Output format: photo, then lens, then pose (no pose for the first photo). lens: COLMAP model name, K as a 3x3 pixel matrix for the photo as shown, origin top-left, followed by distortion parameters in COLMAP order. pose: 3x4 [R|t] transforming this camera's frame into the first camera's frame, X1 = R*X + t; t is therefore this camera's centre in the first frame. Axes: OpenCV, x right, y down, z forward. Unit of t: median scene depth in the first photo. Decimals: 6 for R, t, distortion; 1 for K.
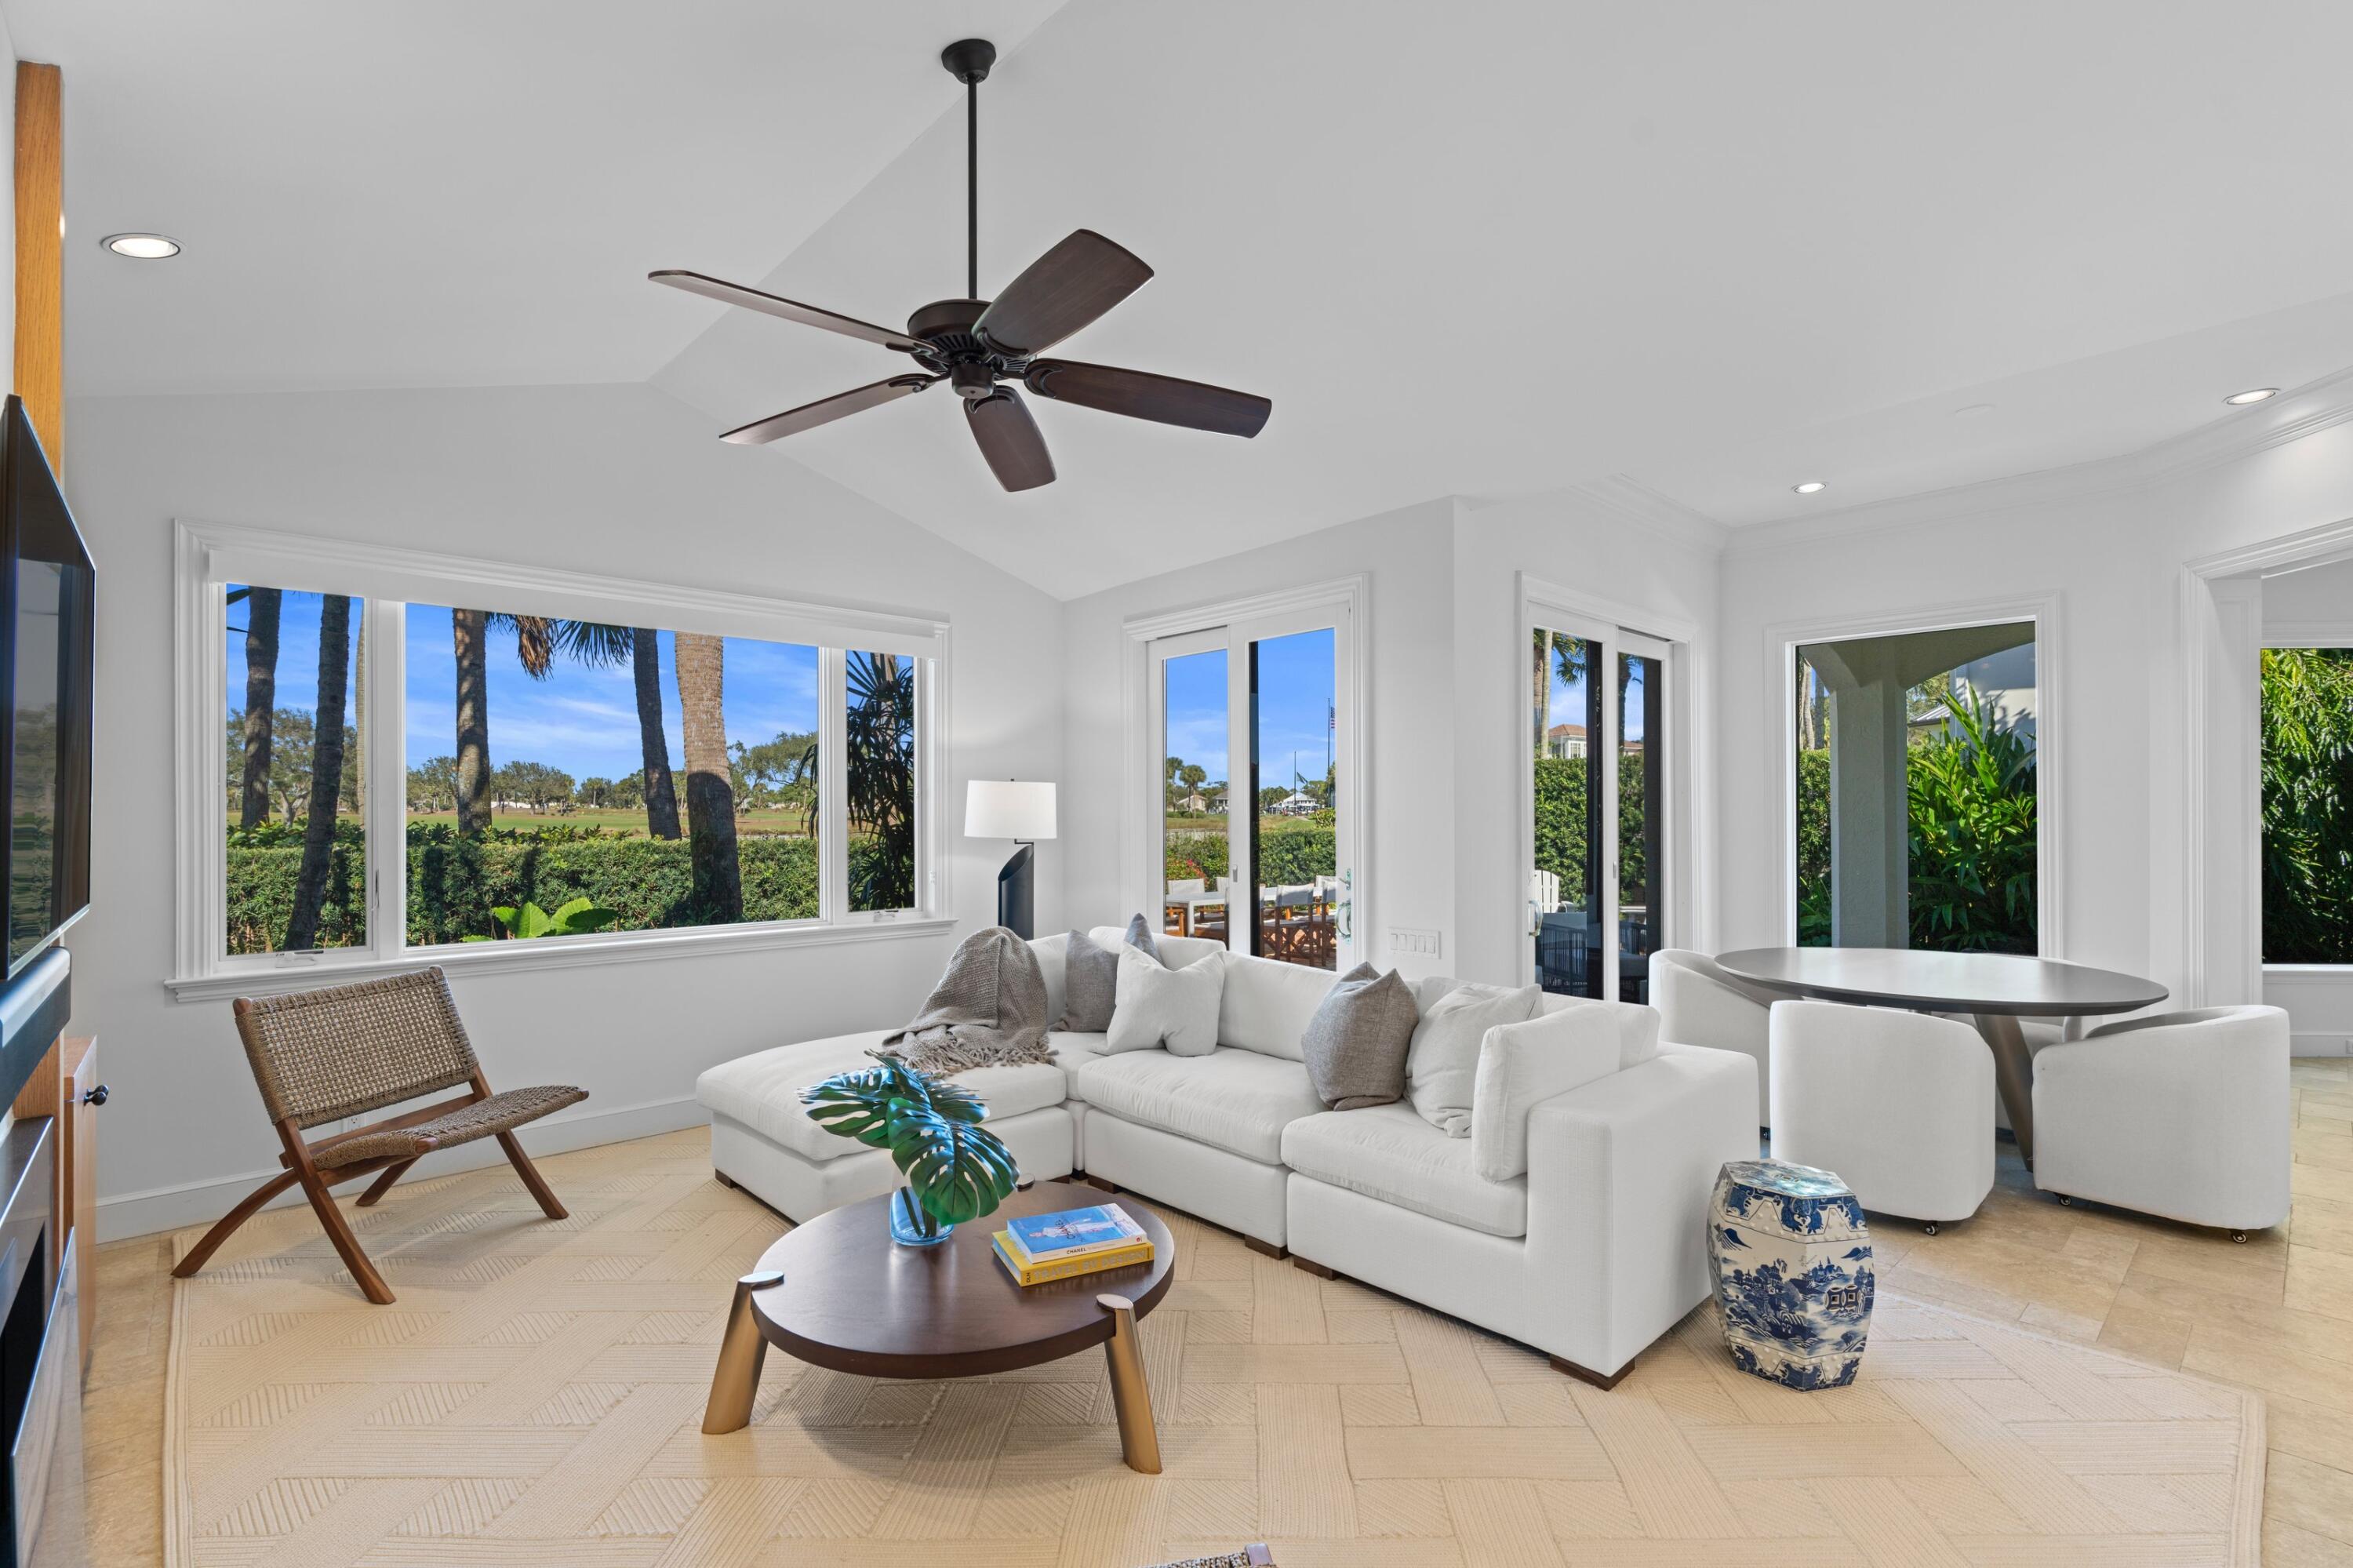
lens RADIAL K [[1067.0, 0, 1180.9], [0, 1067.0, 811.0], [0, 0, 1]] dist [-0.003111, 0.001005]
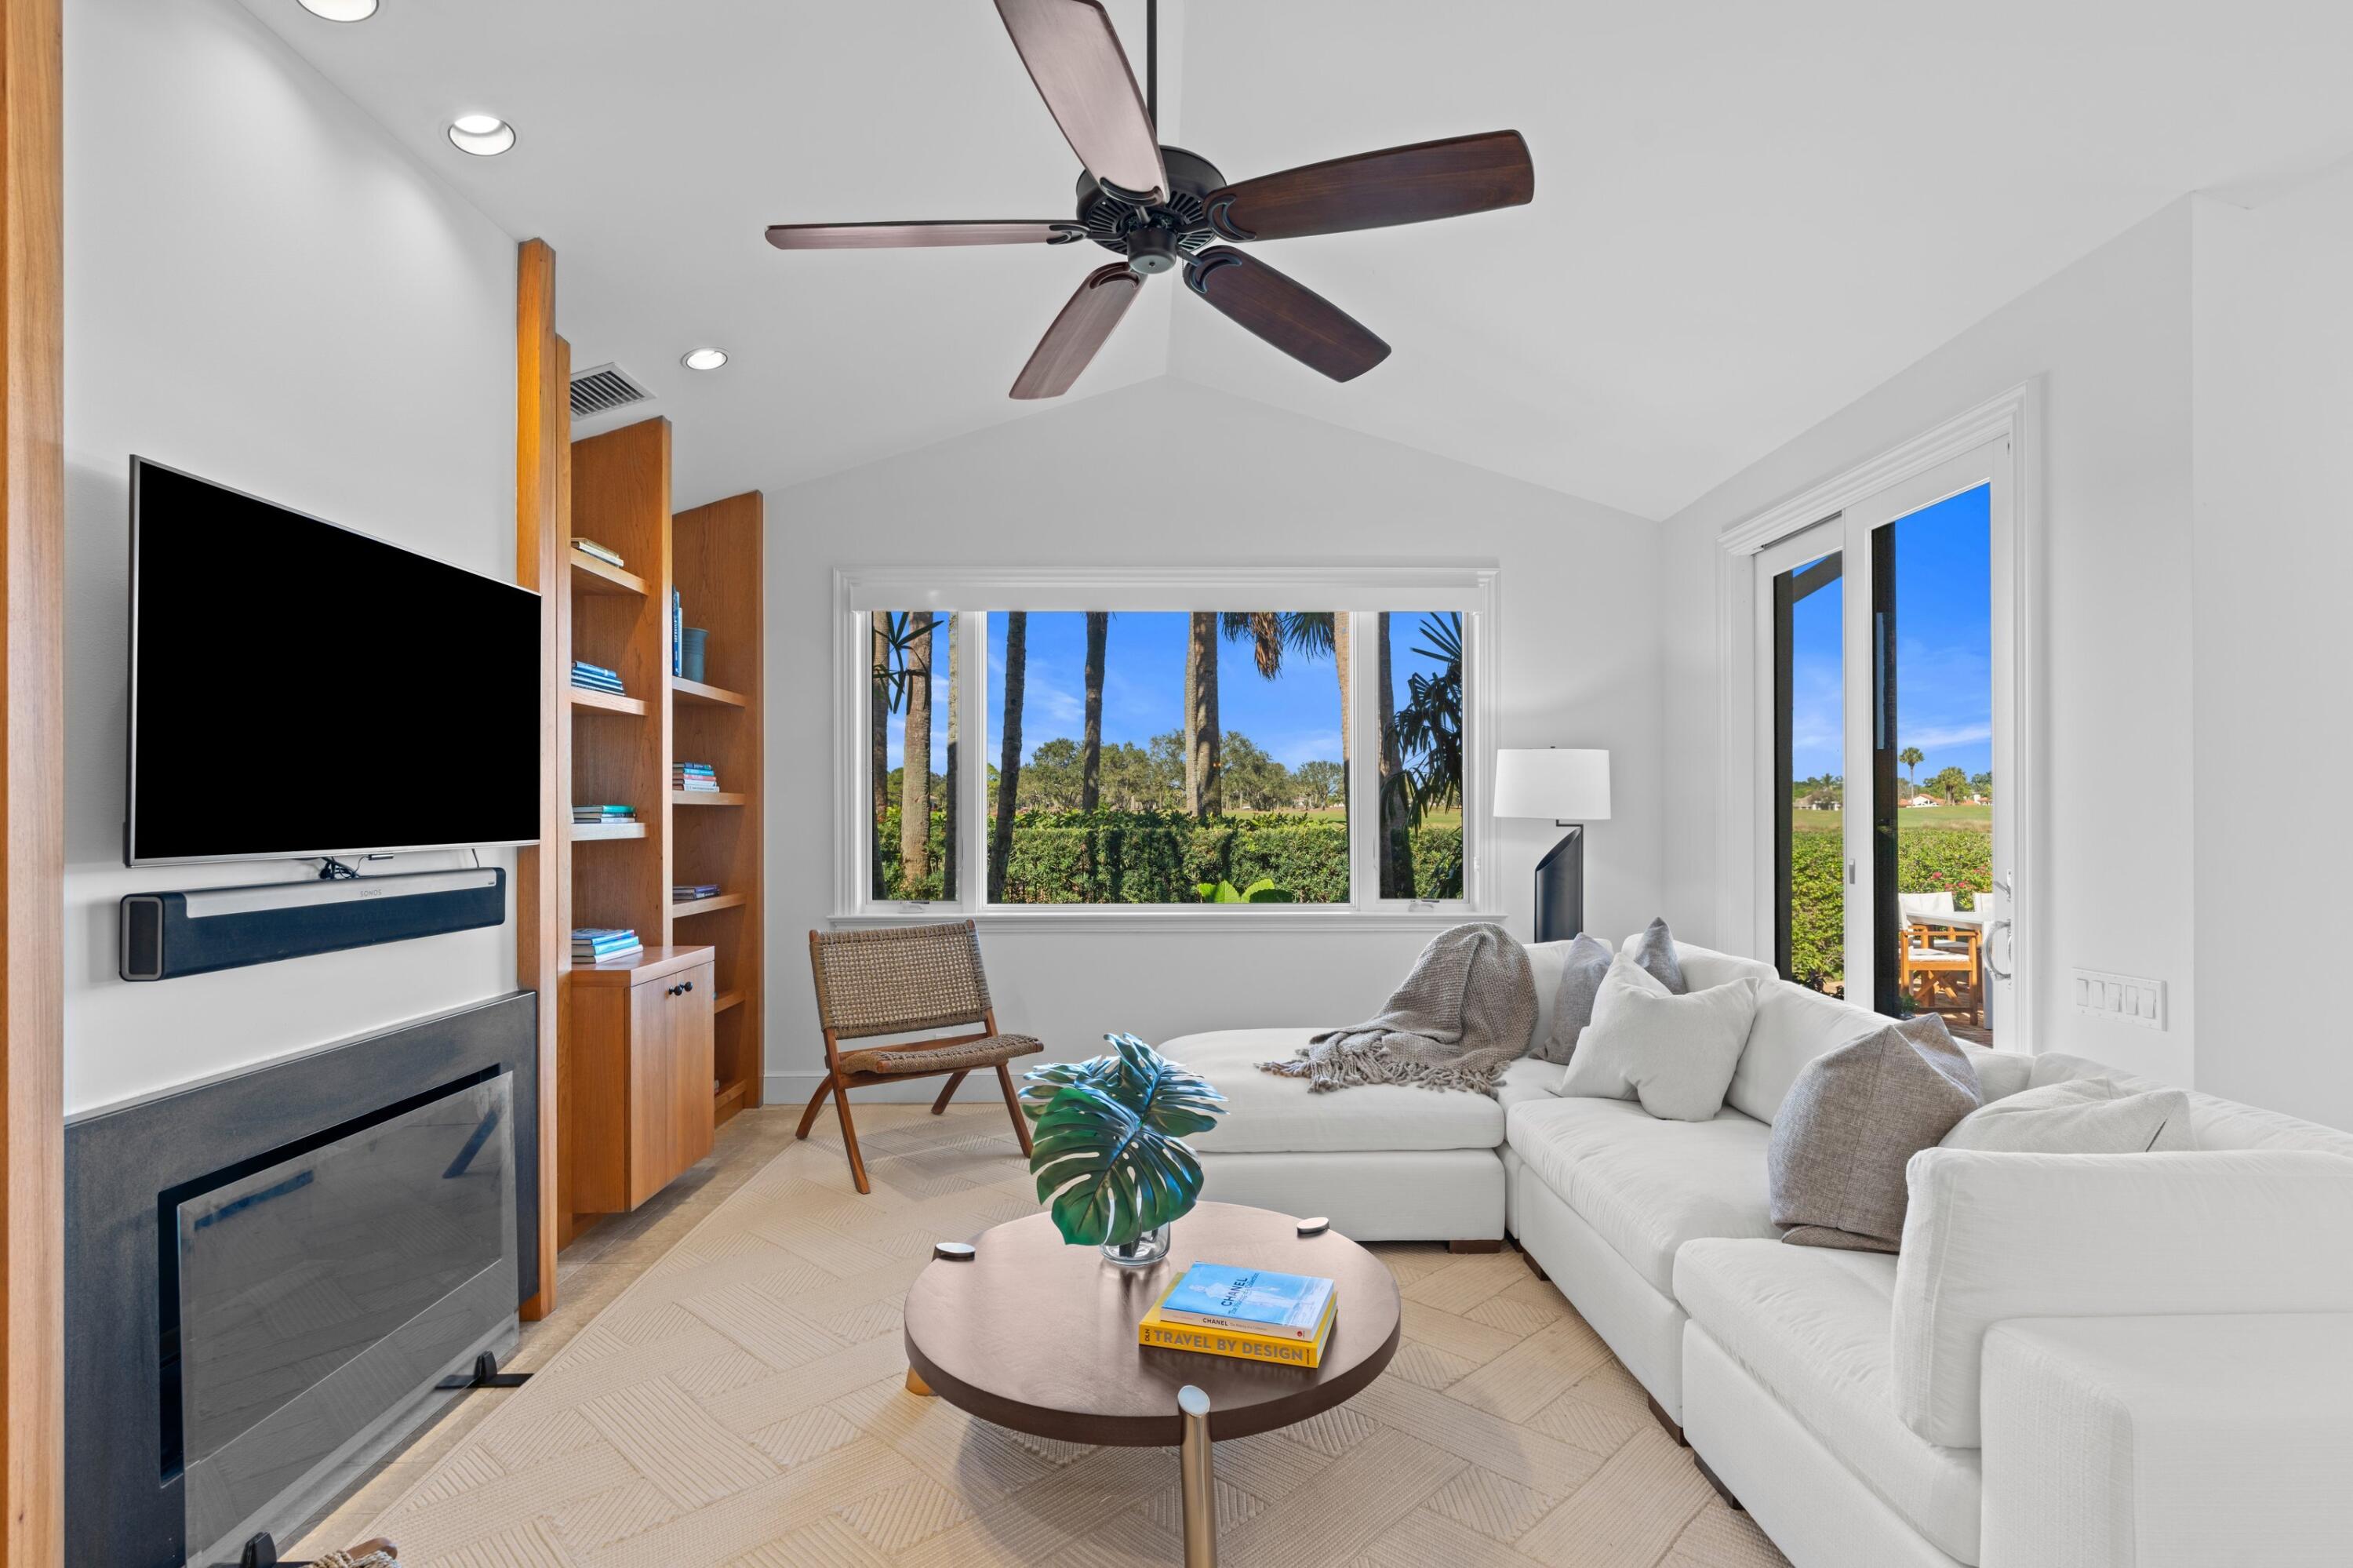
lens RADIAL K [[1107.7, 0, 1172.7], [0, 1107.7, 812.0], [0, 0, 1]] dist [-0.003134, 0.000233]
pose [[0.743614, 0.001551, -0.668608, 0.244886], [0.000913, 0.999994, 0.003335, 0.021724], [0.668609, -0.003090, 0.743608, 0.221561]]
